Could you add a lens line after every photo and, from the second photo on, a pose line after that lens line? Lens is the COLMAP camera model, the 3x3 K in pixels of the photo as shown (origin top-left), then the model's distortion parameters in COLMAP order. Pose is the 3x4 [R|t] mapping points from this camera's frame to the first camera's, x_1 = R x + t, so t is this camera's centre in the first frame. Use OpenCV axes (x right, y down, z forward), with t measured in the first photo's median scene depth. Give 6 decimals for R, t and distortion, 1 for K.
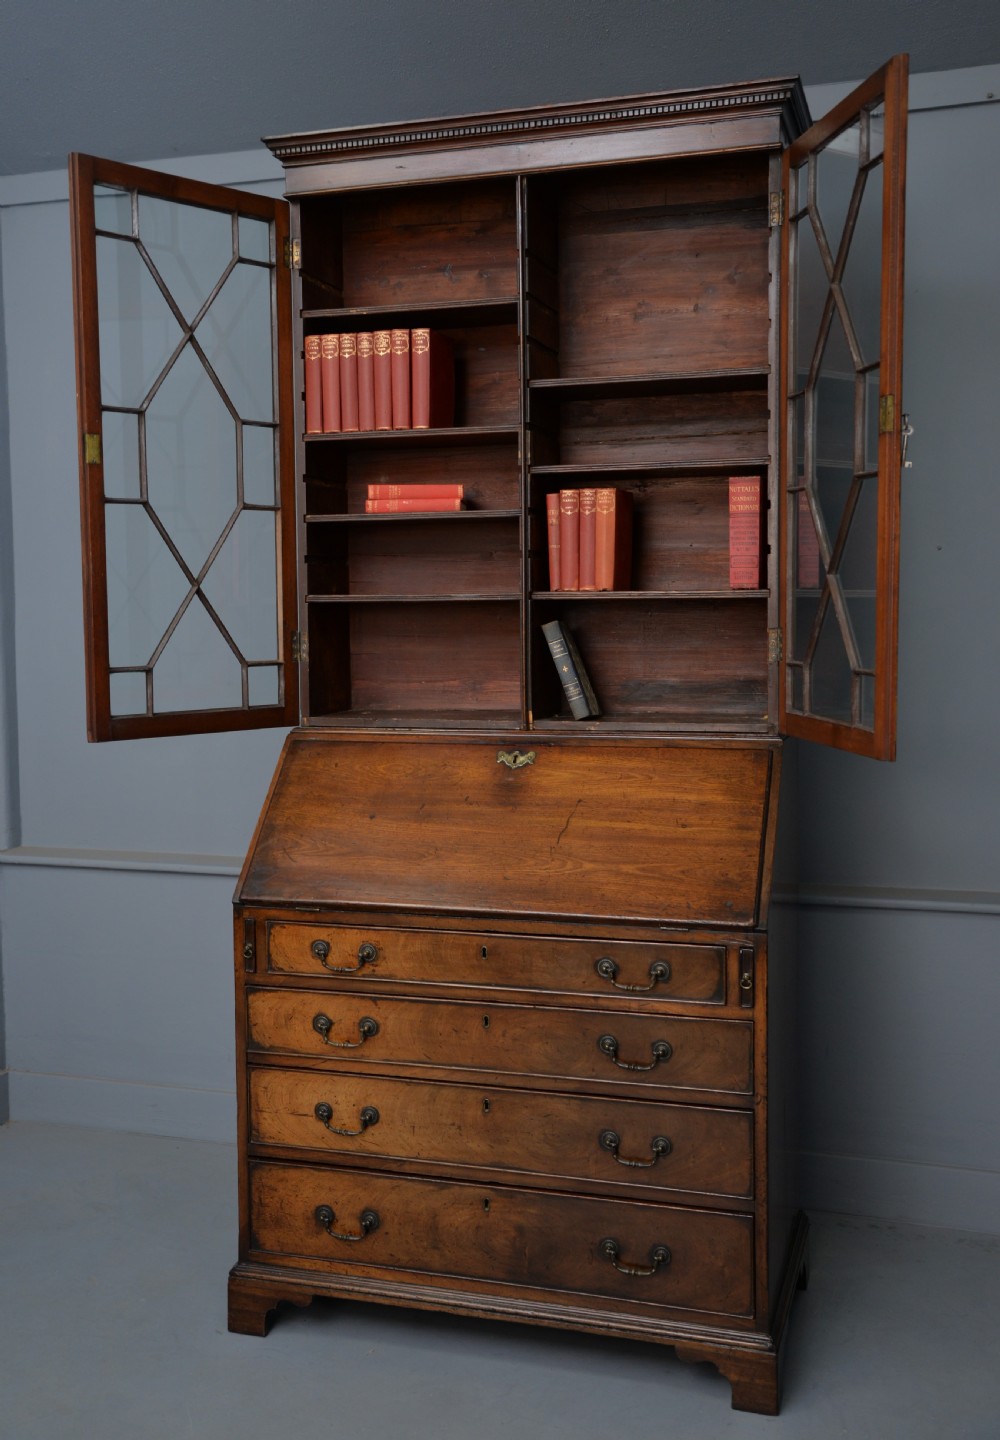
lens RADIAL K [[1483.8, 0, 474.7], [0, 1483.8, 692.3], [0, 0, 1]] dist [0.045393, 0.000000]
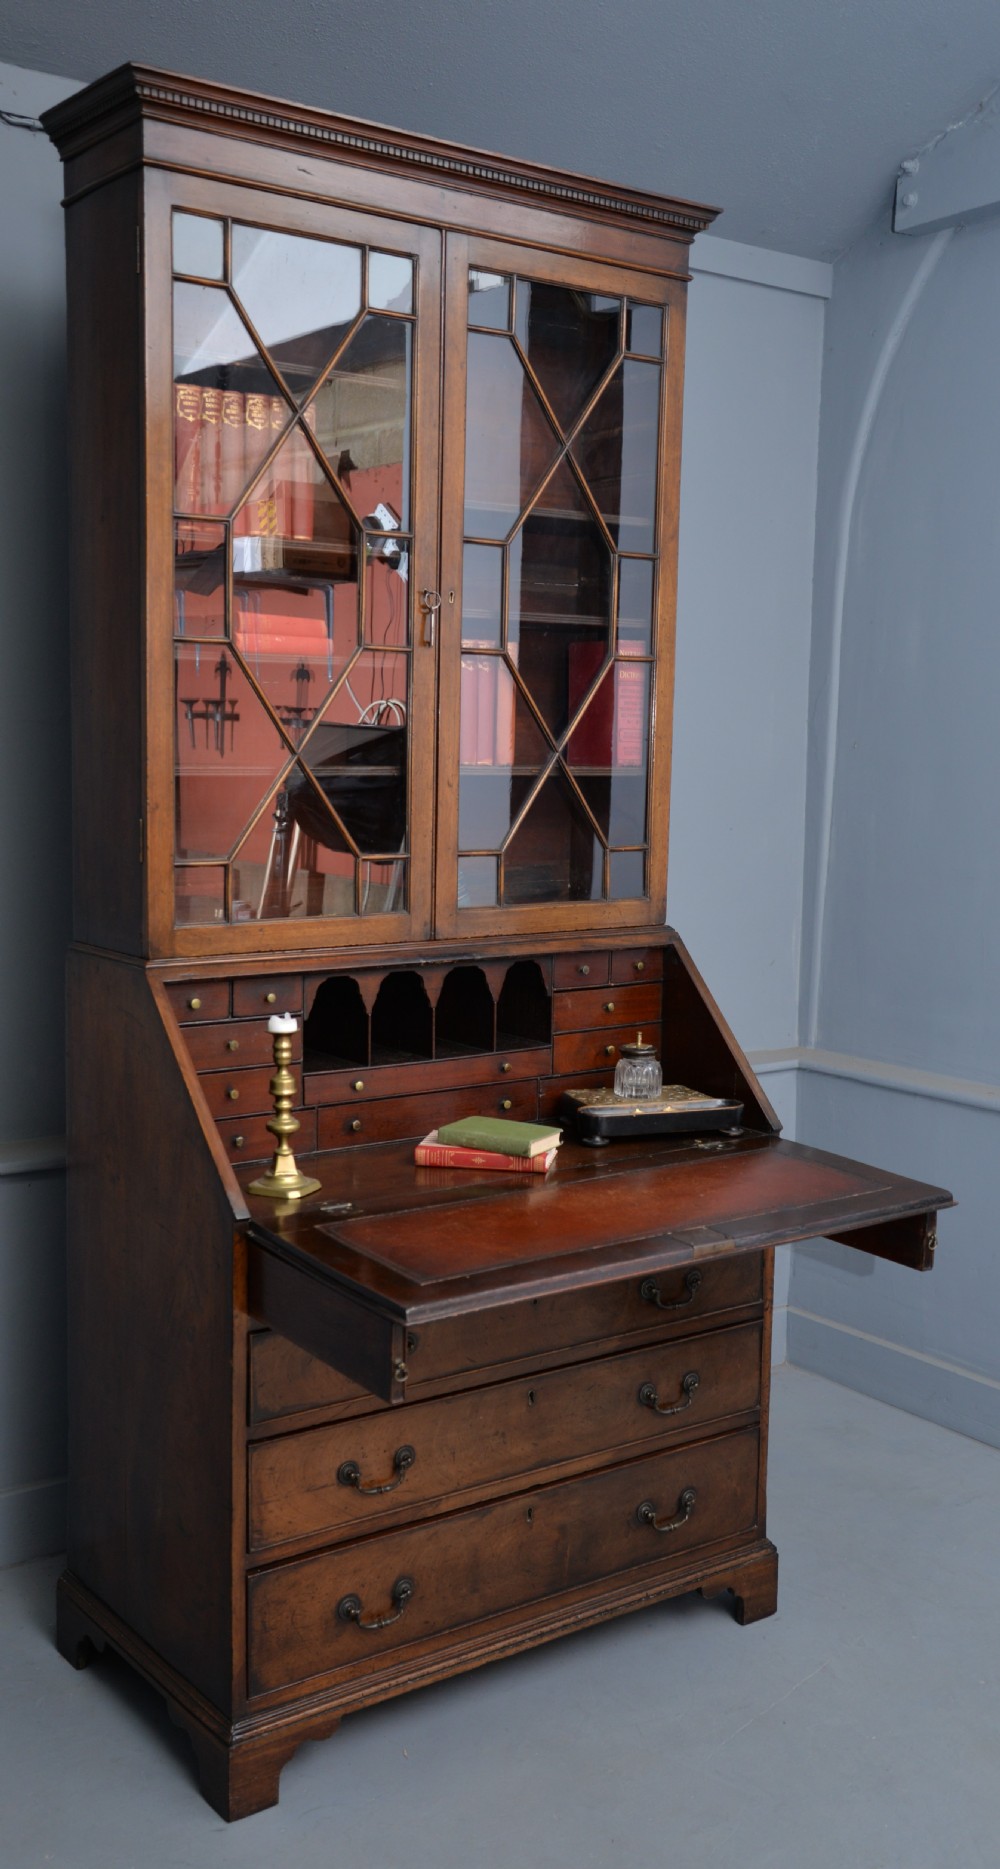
lens RADIAL K [[1812.8, 0, 464.0], [0, 1812.8, 964.0], [0, 0, 1]] dist [0.023695, 0.000000]
pose [[0.597971, -0.081763, 0.797337, -0.748746], [0.026990, 0.996273, 0.081922, -0.041900], [-0.801063, -0.027467, 0.597949, 0.411659]]
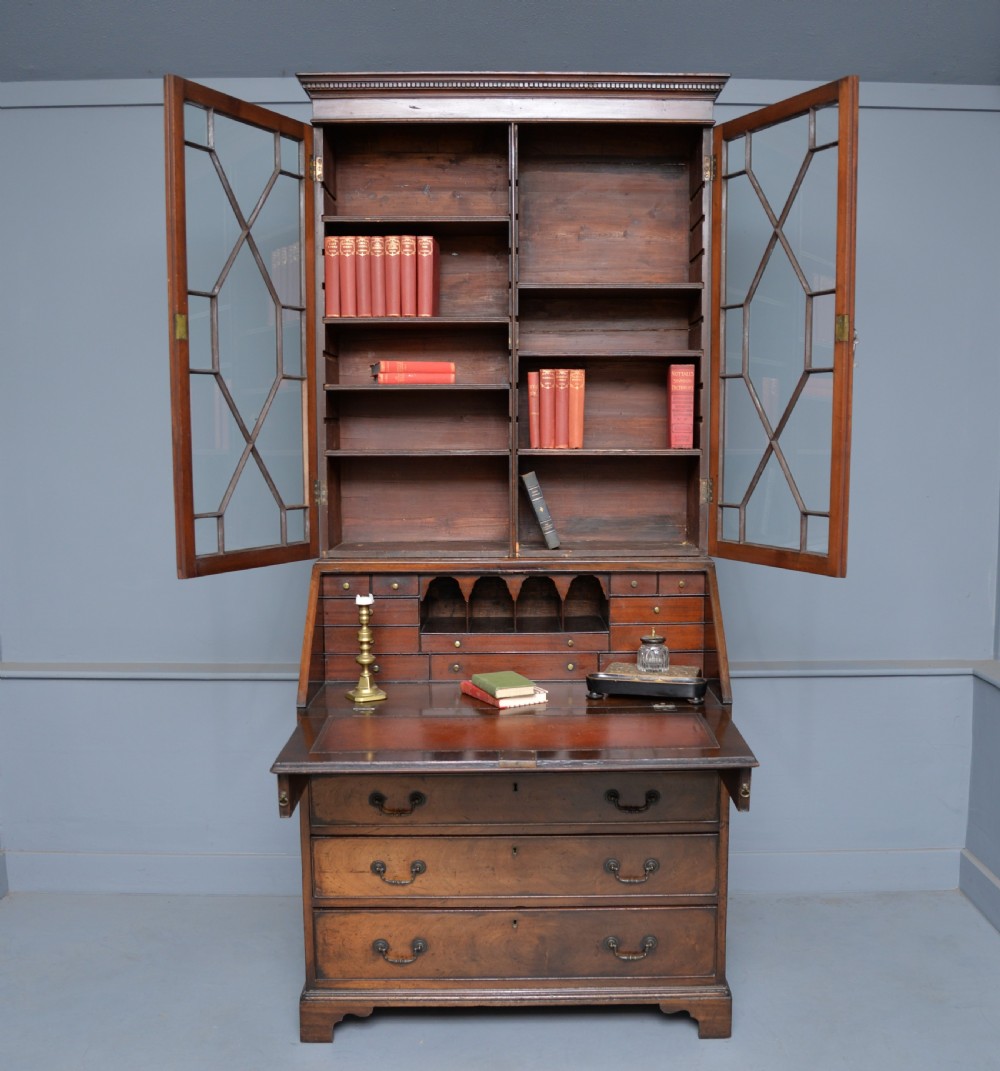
lens RADIAL K [[1127.8, 0, 529.1], [0, 1127.8, 561.8], [0, 0, 1]] dist [-0.089256, 0.000000]
pose [[0.948731, -0.026497, 0.314972, -0.264324], [0.011205, 0.998673, 0.050262, -0.020045], [-0.315886, -0.044156, 0.947769, 0.080230]]
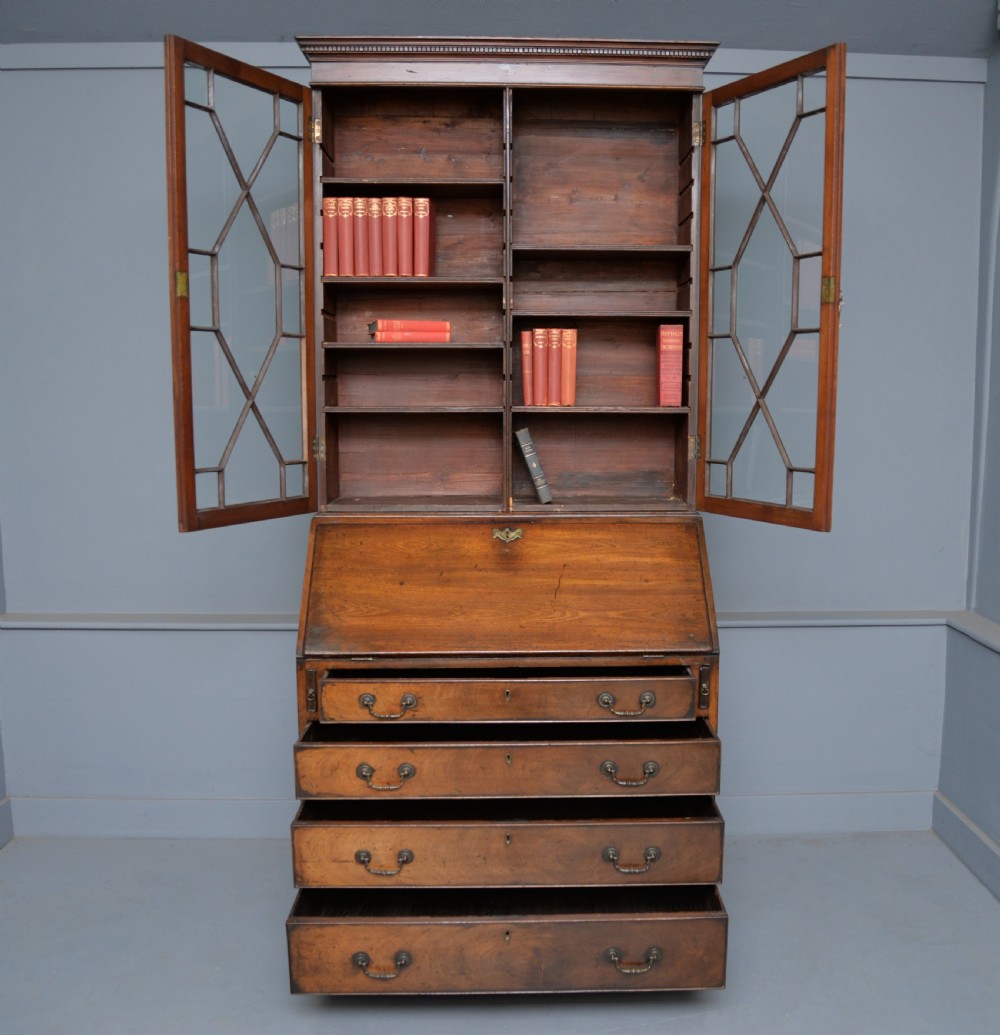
lens RADIAL K [[1072.1, 0, 541.4], [0, 1072.1, 529.8], [0, 0, 1]] dist [-0.085325, 0.000000]
pose [[0.940710, -0.029722, 0.337908, -0.264111], [0.008478, 0.997903, 0.064172, -0.019790], [-0.339107, -0.057502, 0.938989, 0.101862]]
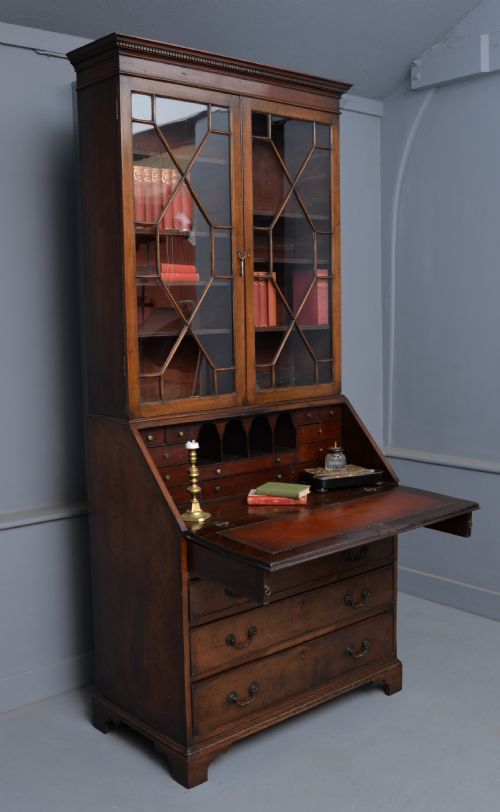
lens RADIAL K [[864.3, 0, 243.5], [0, 864.3, 421.6], [0, 0, 1]] dist [-0.093616, 0.000000]
pose [[0.528601, -0.111406, 0.841528, -0.867031], [0.066018, 0.993743, 0.090088, -0.050249], [-0.846299, 0.007935, 0.532649, 0.454894]]
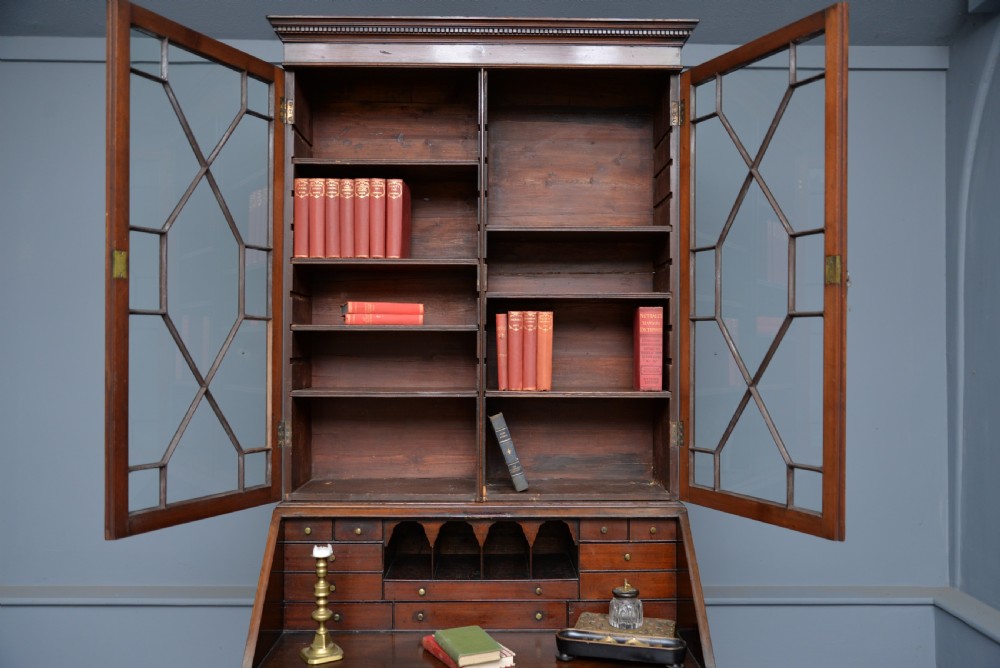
lens RADIAL K [[817.5, 0, 502.9], [0, 817.5, 341.8], [0, 0, 1]] dist [-0.021206, 0.032997]
pose [[0.948665, 0.016084, 0.315875, -0.170853], [0.006388, 0.997528, -0.069979, -0.061809], [-0.316219, 0.068404, 0.946217, 0.343958]]
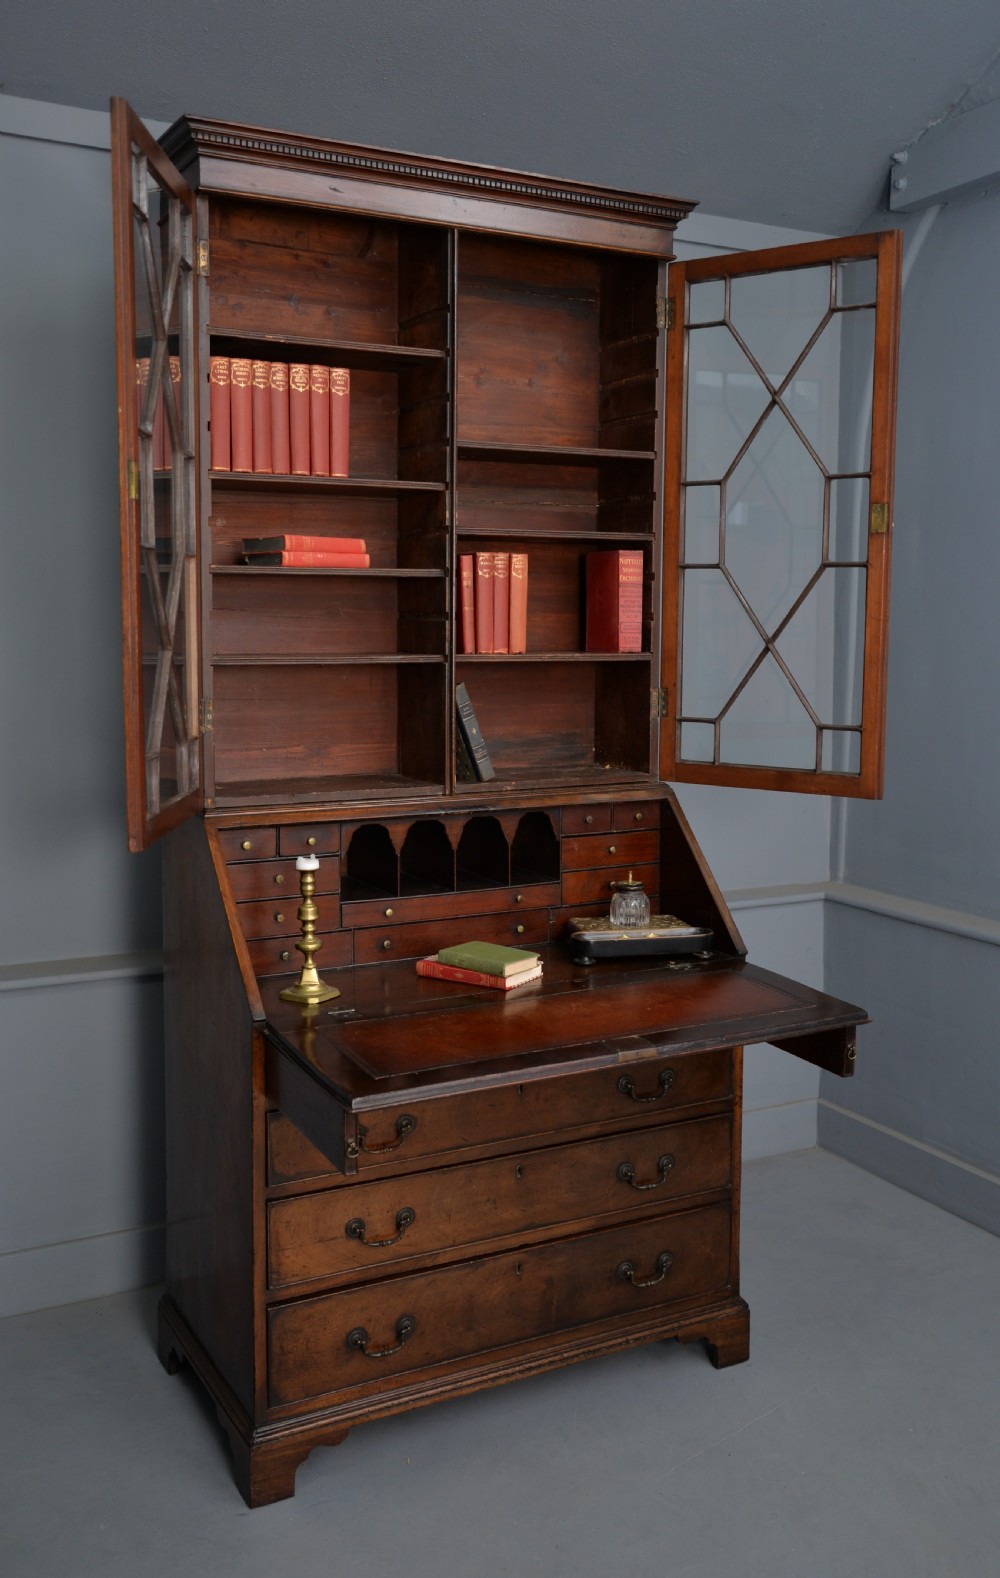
lens RADIAL K [[1460.8, 0, 504.3], [0, 1460.8, 752.6], [0, 0, 1]] dist [0.008860, 0.000000]
pose [[0.696529, -0.053965, 0.715497, -0.648478], [0.030897, 0.998499, 0.045232, -0.046261], [-0.716863, -0.009399, 0.697150, 0.305466]]
